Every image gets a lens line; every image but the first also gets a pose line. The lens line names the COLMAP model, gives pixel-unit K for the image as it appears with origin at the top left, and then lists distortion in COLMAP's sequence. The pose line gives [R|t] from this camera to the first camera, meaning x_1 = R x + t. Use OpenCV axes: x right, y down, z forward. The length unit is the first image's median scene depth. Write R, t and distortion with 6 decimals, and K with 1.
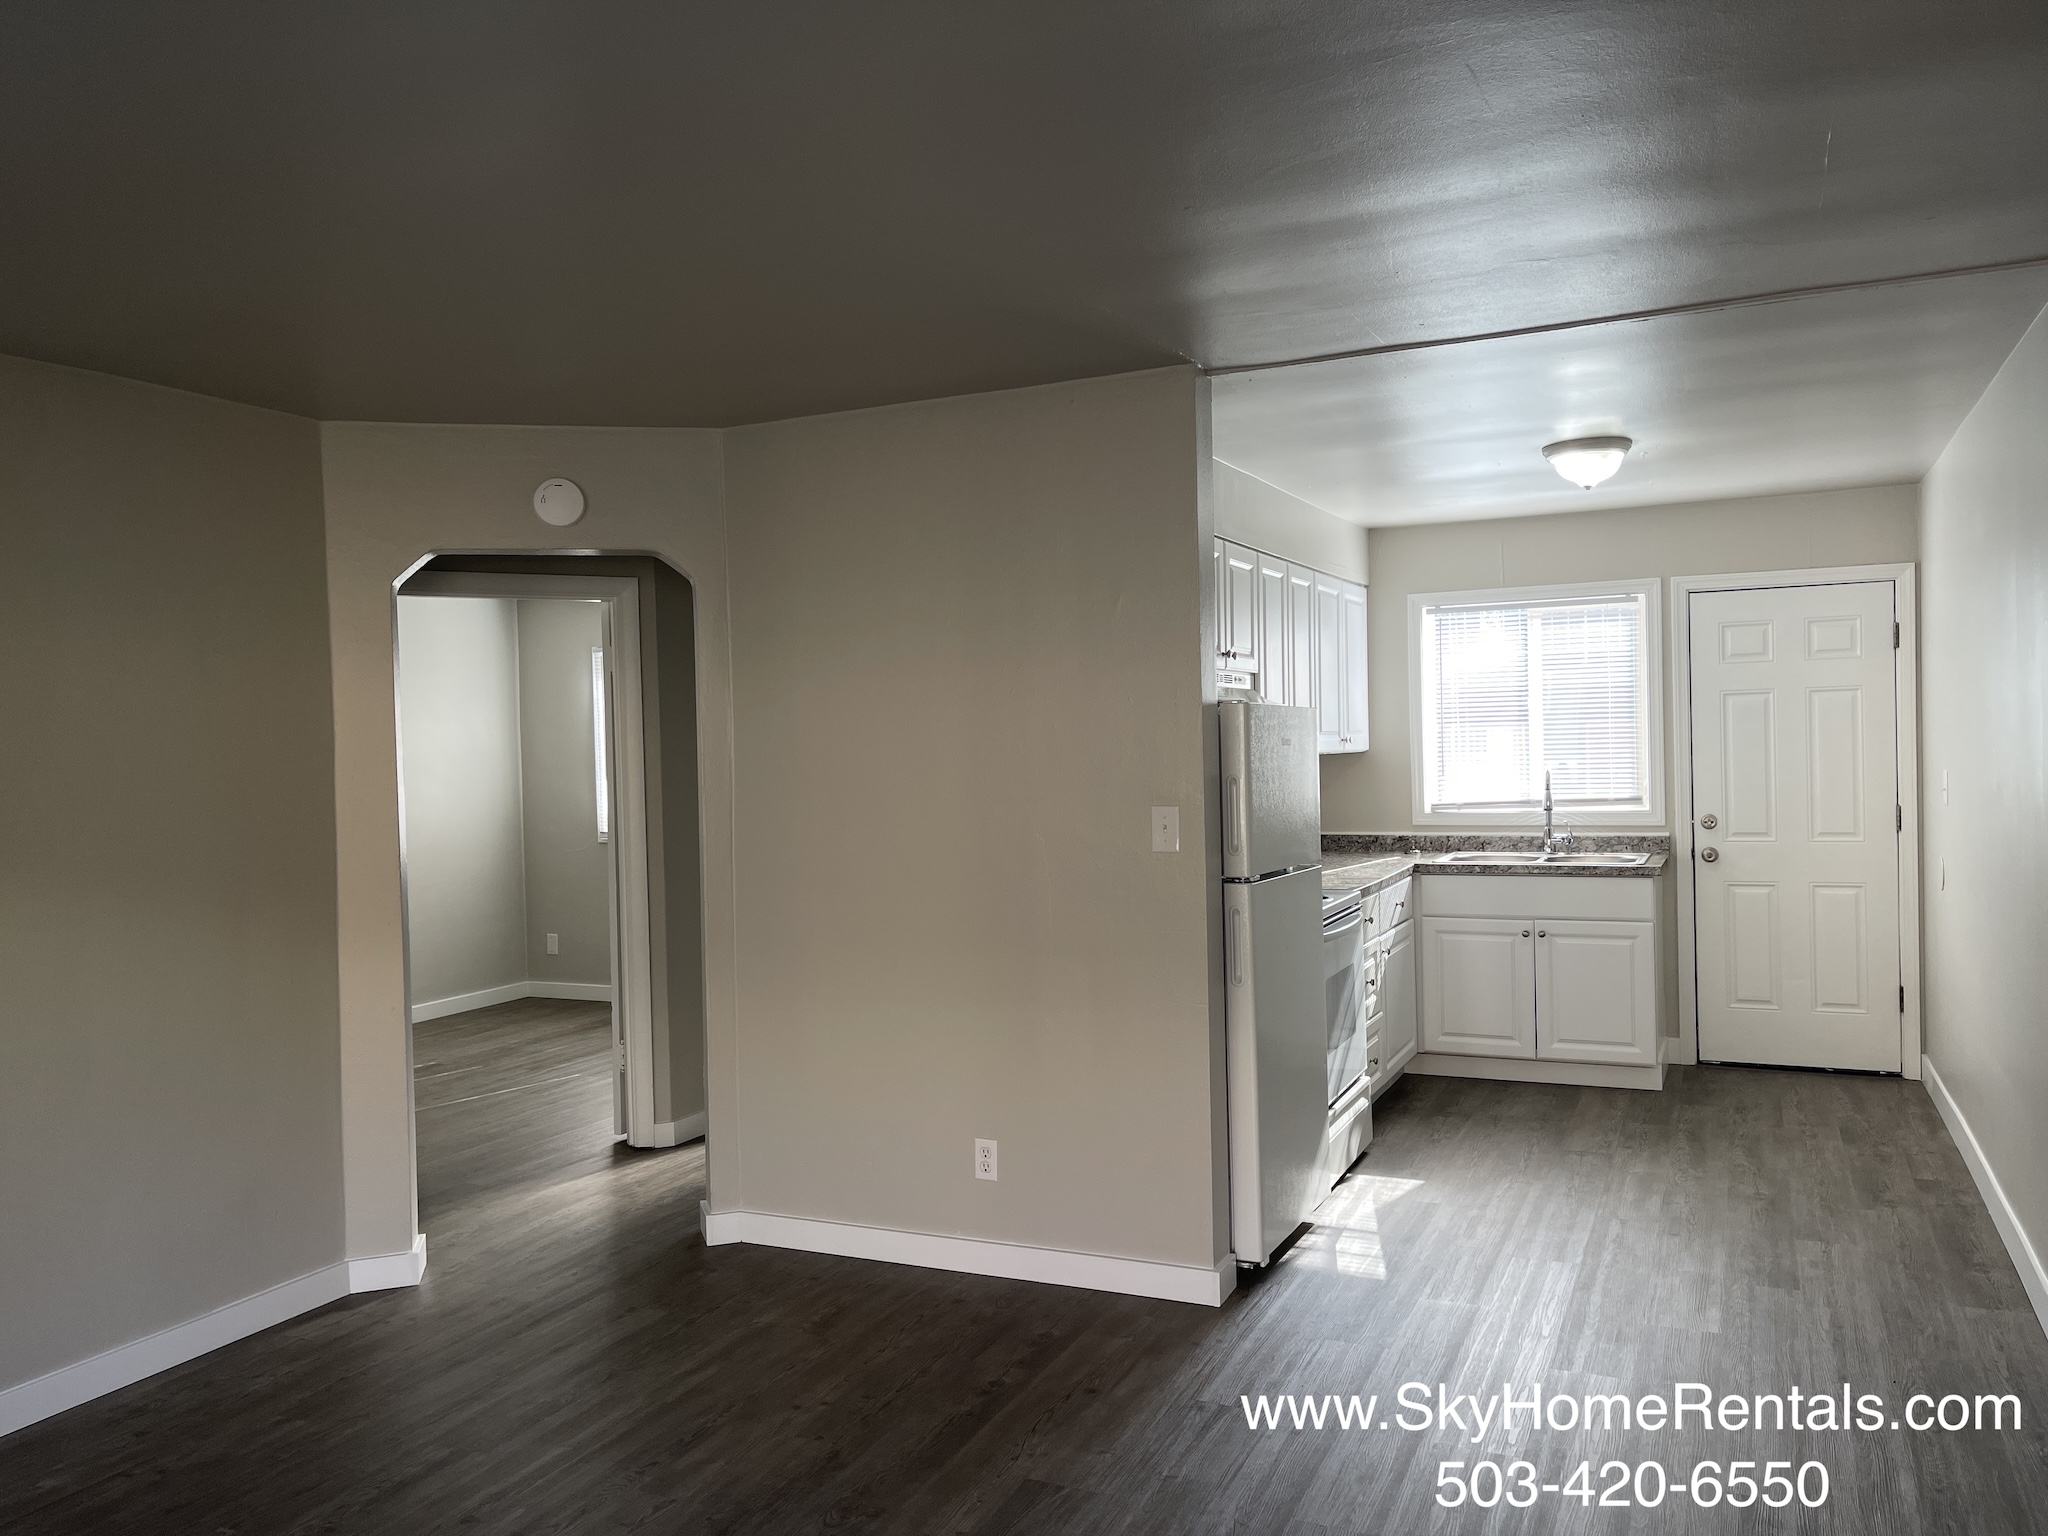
lens RADIAL K [[1549.3, 0, 1032.4], [0, 1549.3, 757.3], [0, 0, 1]] dist [0.042543, -0.050513]
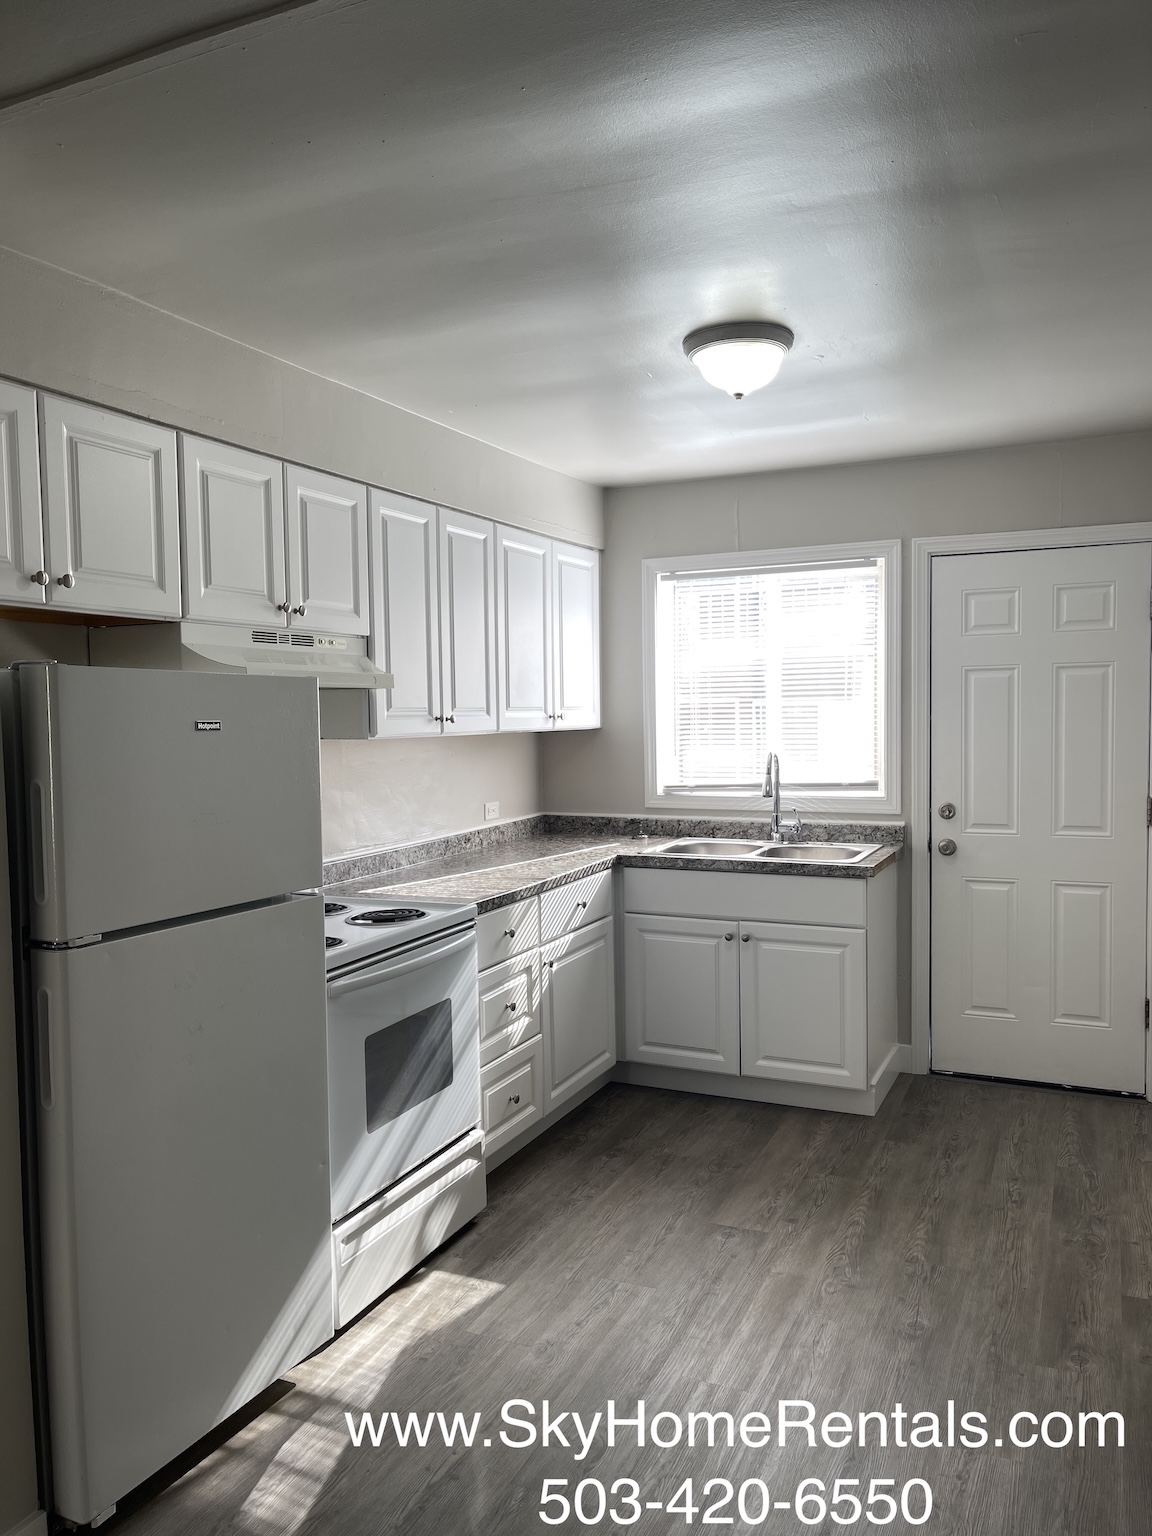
lens RADIAL K [[1163.7, 0, 576.0], [0, 1163.7, 768.0], [0, 0, 1]] dist [0.044920, -0.075917]
pose [[0.999934, 0.010010, 0.005573, 0.215745], [-0.010234, 0.999074, 0.041780, -0.009800], [-0.005149, -0.041834, 0.999111, 0.325185]]
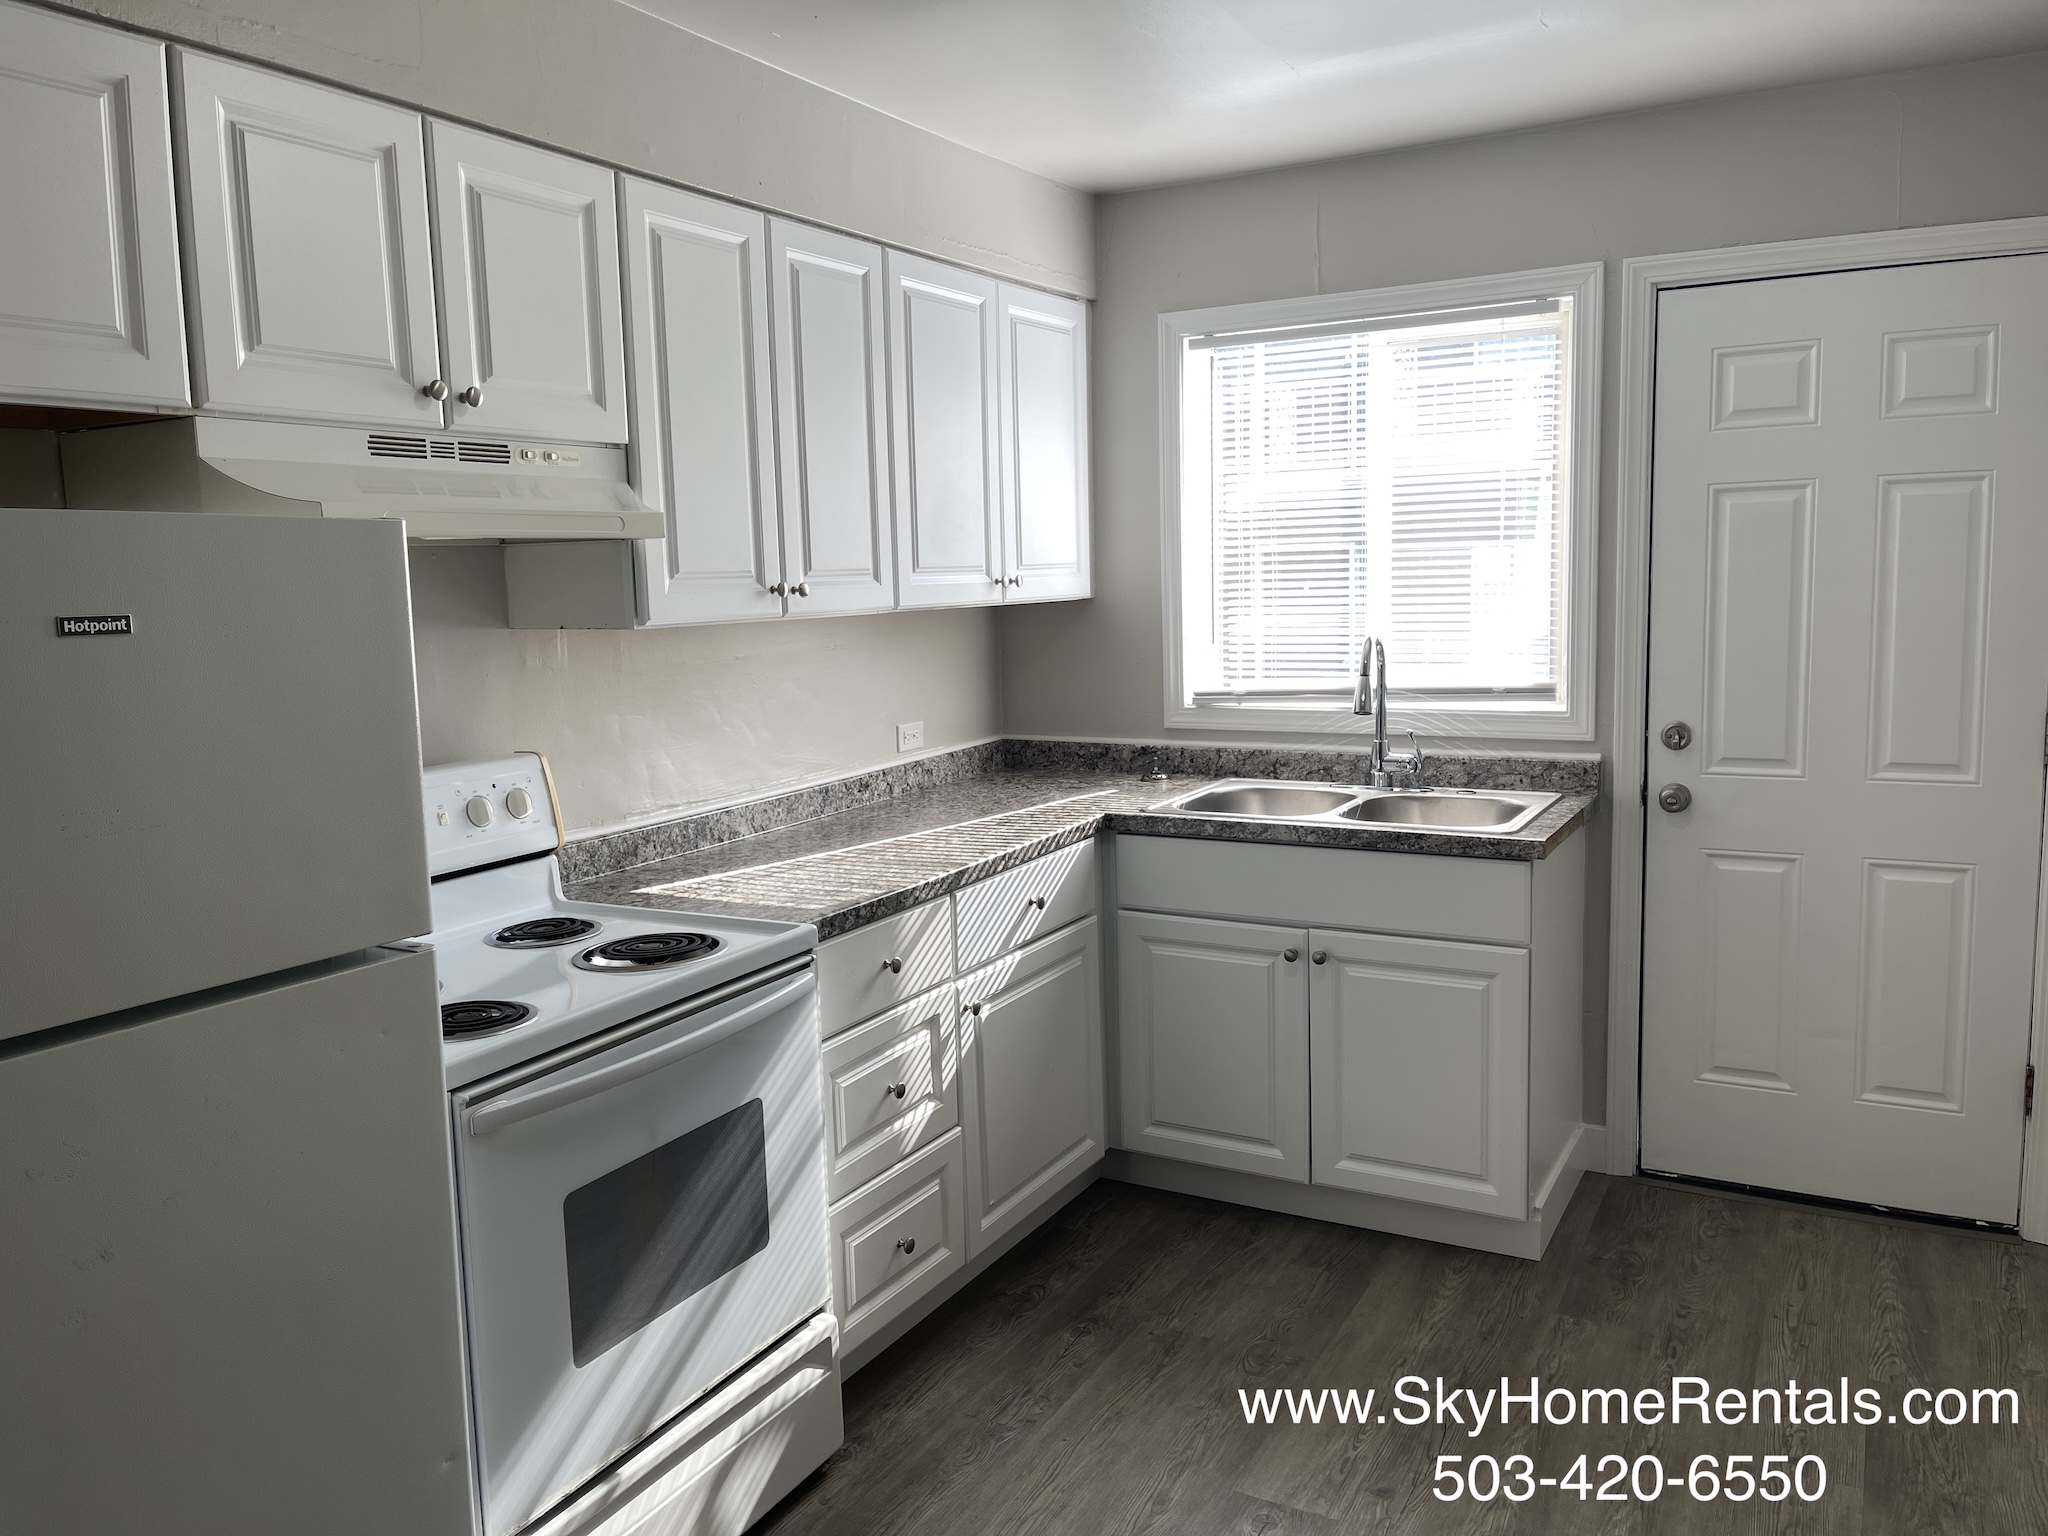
lens RADIAL K [[1551.6, 0, 1014.4], [0, 1551.6, 753.2], [0, 0, 1]] dist [0.044920, -0.075917]
pose [[0.997068, 0.006293, -0.076264, 0.253027], [0.002441, 0.993490, 0.113889, -0.013451], [0.076484, -0.113741, 0.990562, 0.463173]]
